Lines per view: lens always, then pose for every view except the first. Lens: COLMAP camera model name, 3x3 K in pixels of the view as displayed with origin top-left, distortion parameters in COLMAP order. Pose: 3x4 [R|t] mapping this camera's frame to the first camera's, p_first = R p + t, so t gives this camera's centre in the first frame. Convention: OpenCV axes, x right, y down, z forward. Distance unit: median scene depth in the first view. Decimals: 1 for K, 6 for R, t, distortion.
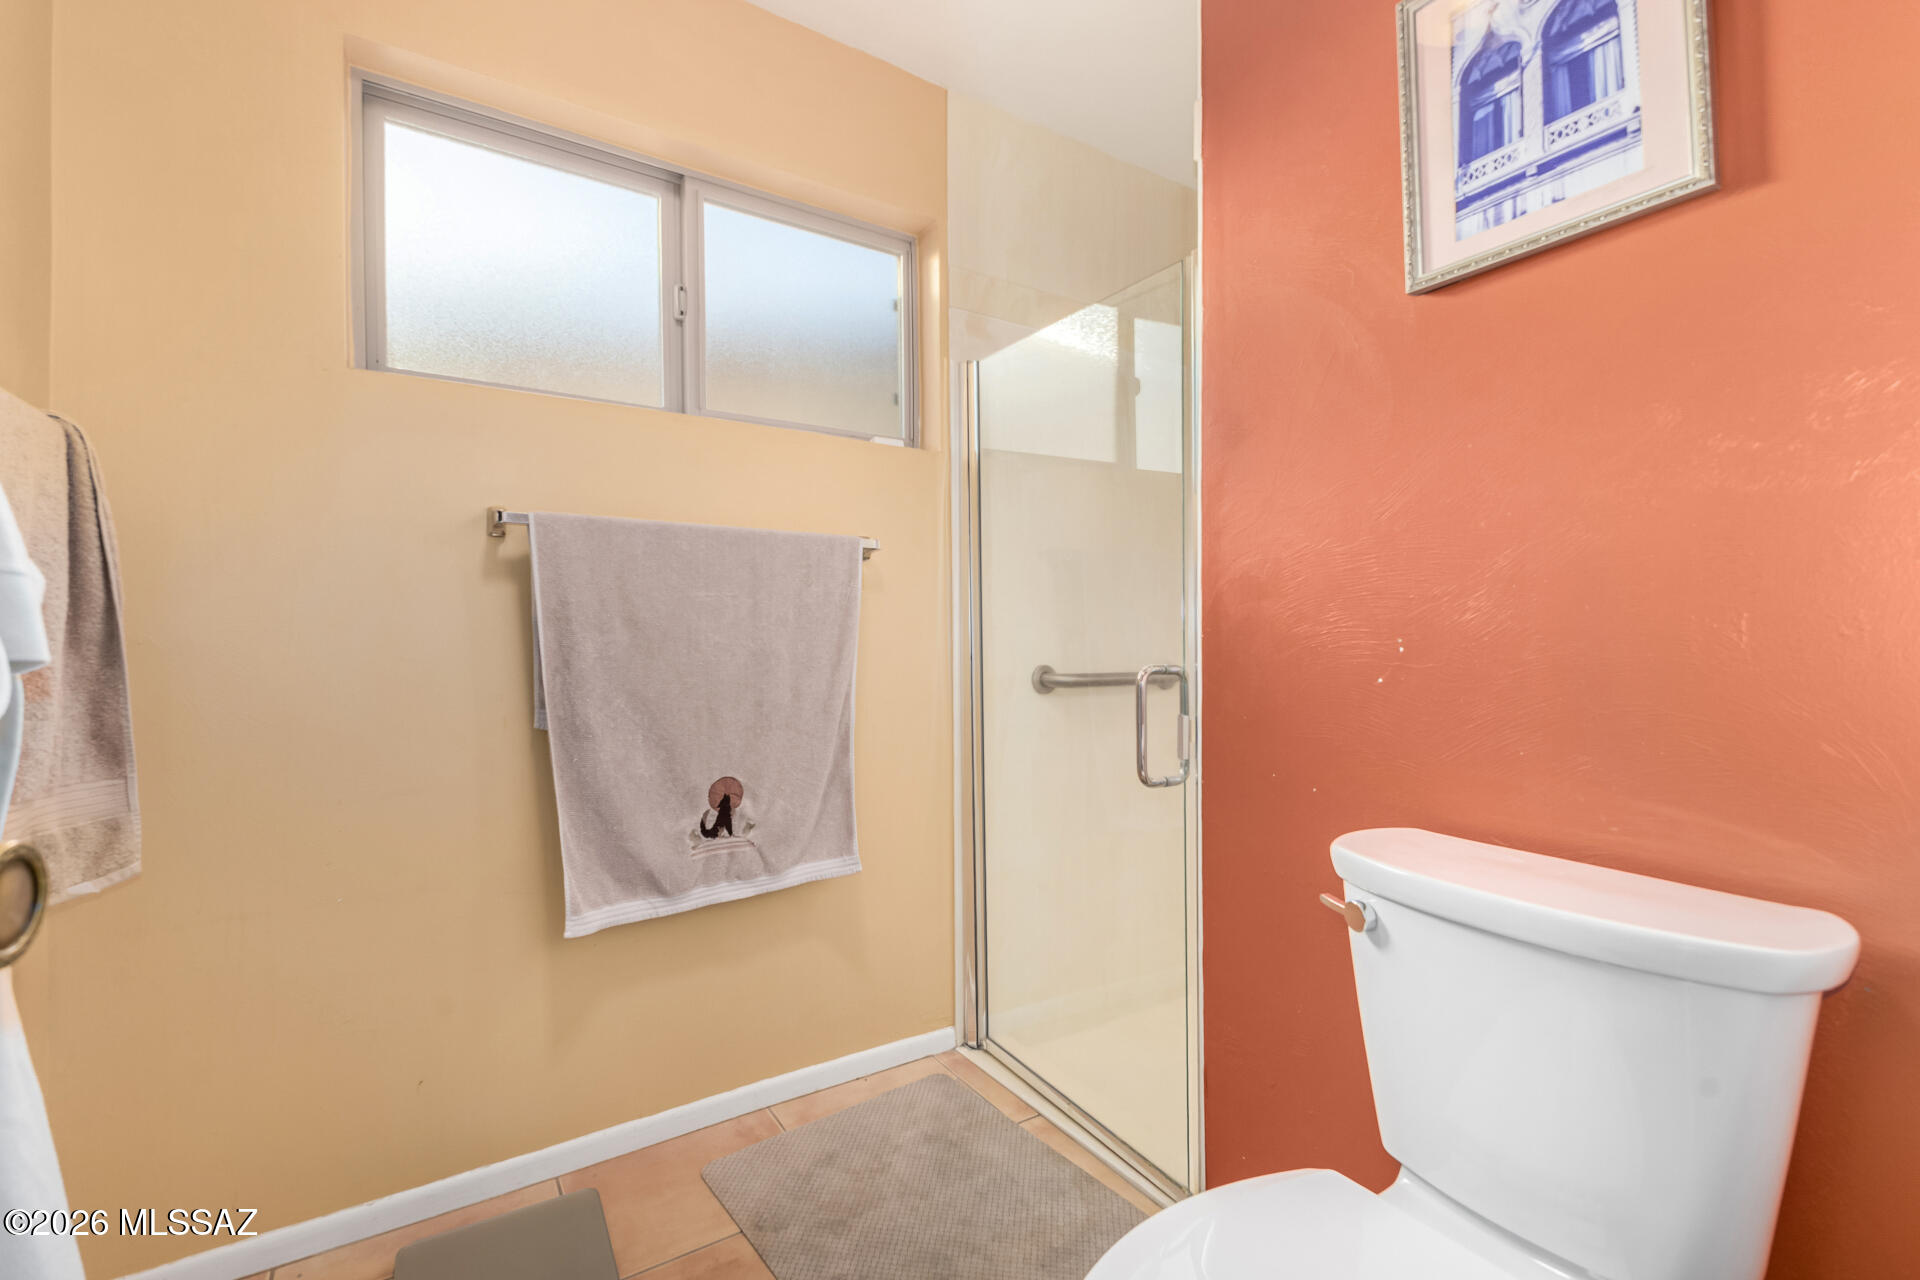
lens RADIAL K [[830.9, 0, 963.9], [0, 830.9, 637.4], [0, 0, 1]] dist [0.002340, -0.001460]
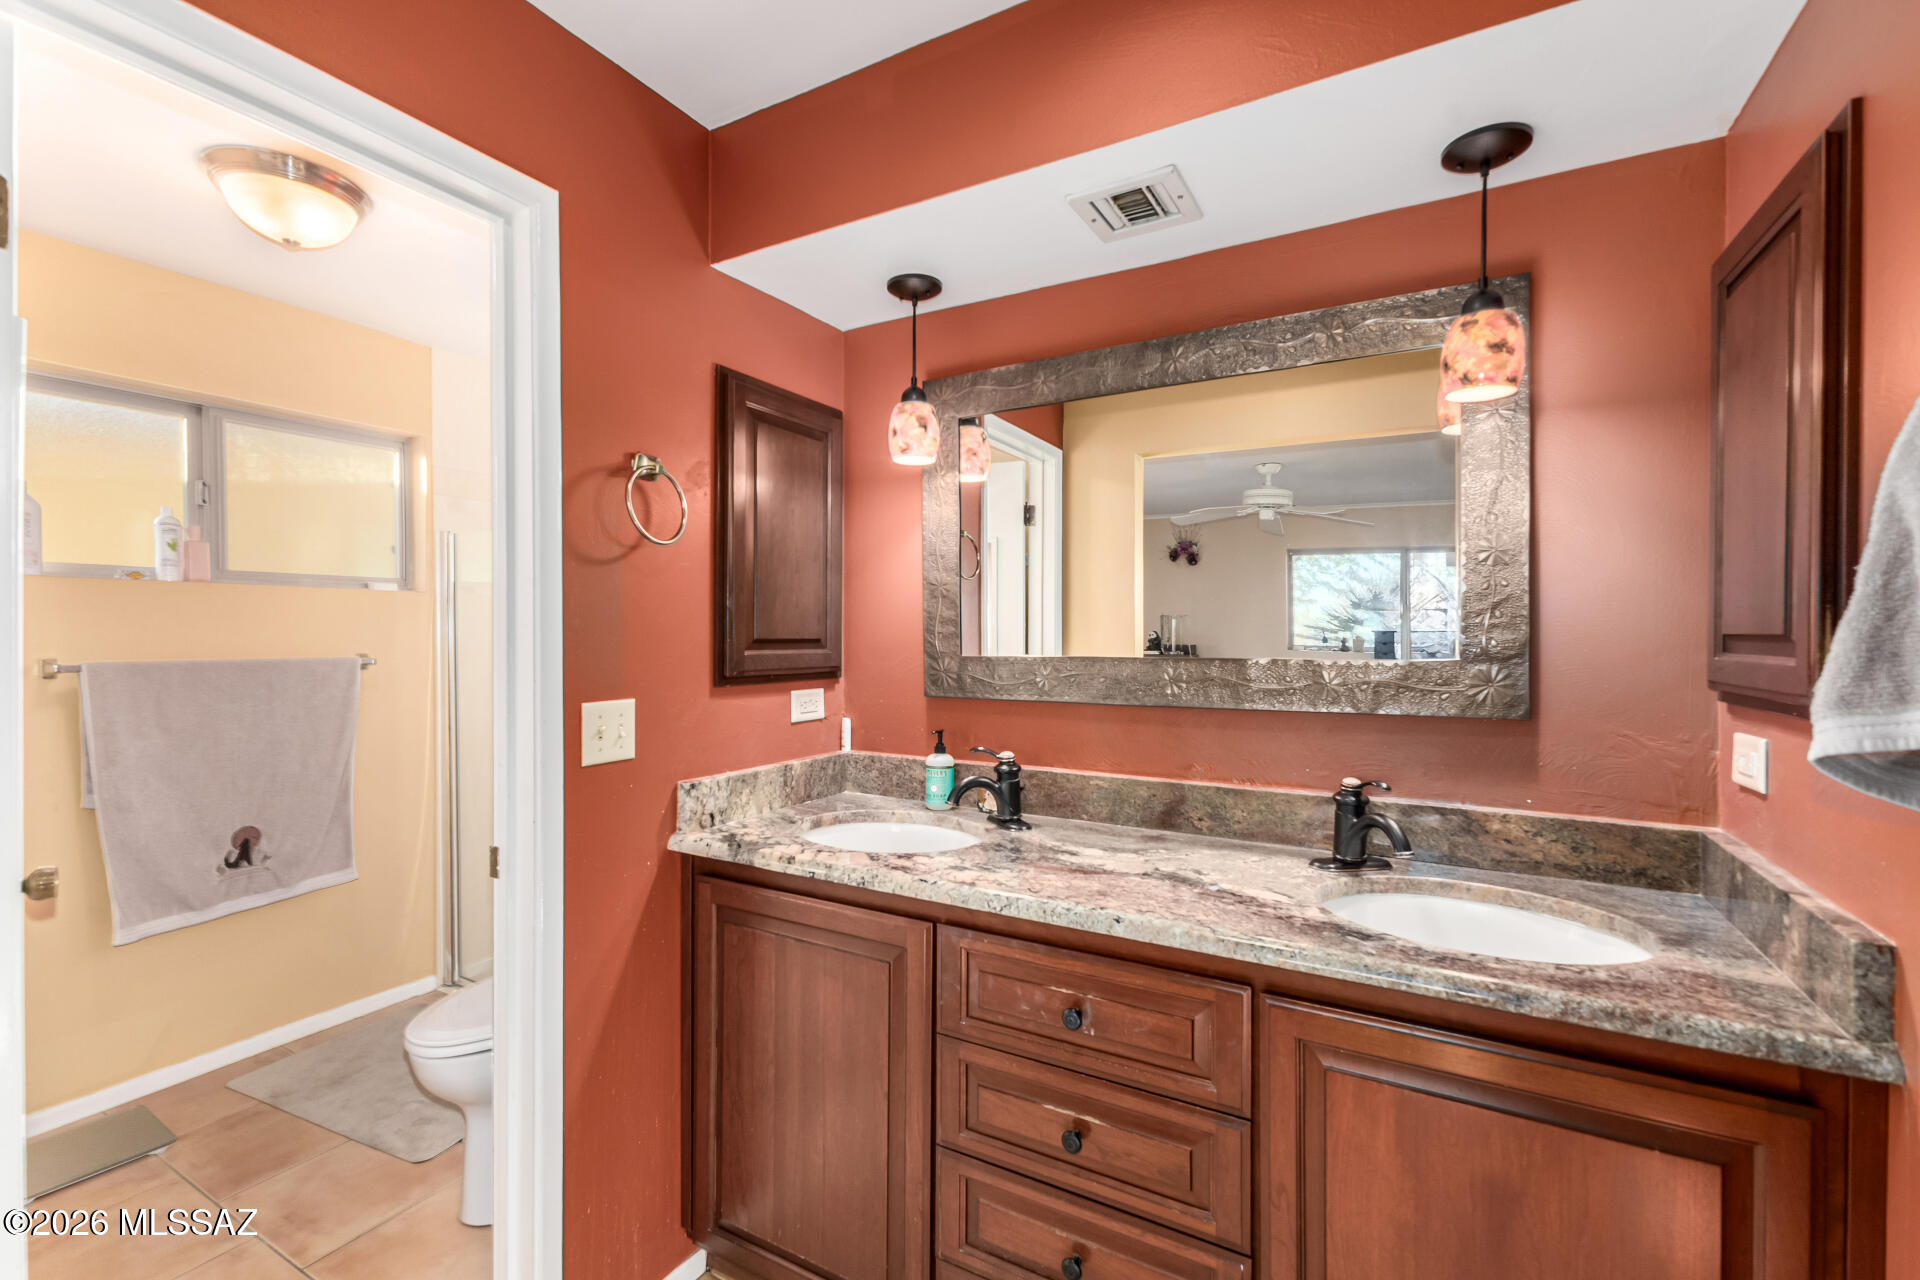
lens RADIAL K [[830.9, 0, 971.1], [0, 830.9, 641.7], [0, 0, 1]] dist [0.002340, -0.001460]
pose [[0.876234, 0.008291, 0.481814, 0.130414], [-0.020990, 0.999560, 0.020973, -0.219375], [-0.481428, -0.028491, 0.876022, -0.912466]]
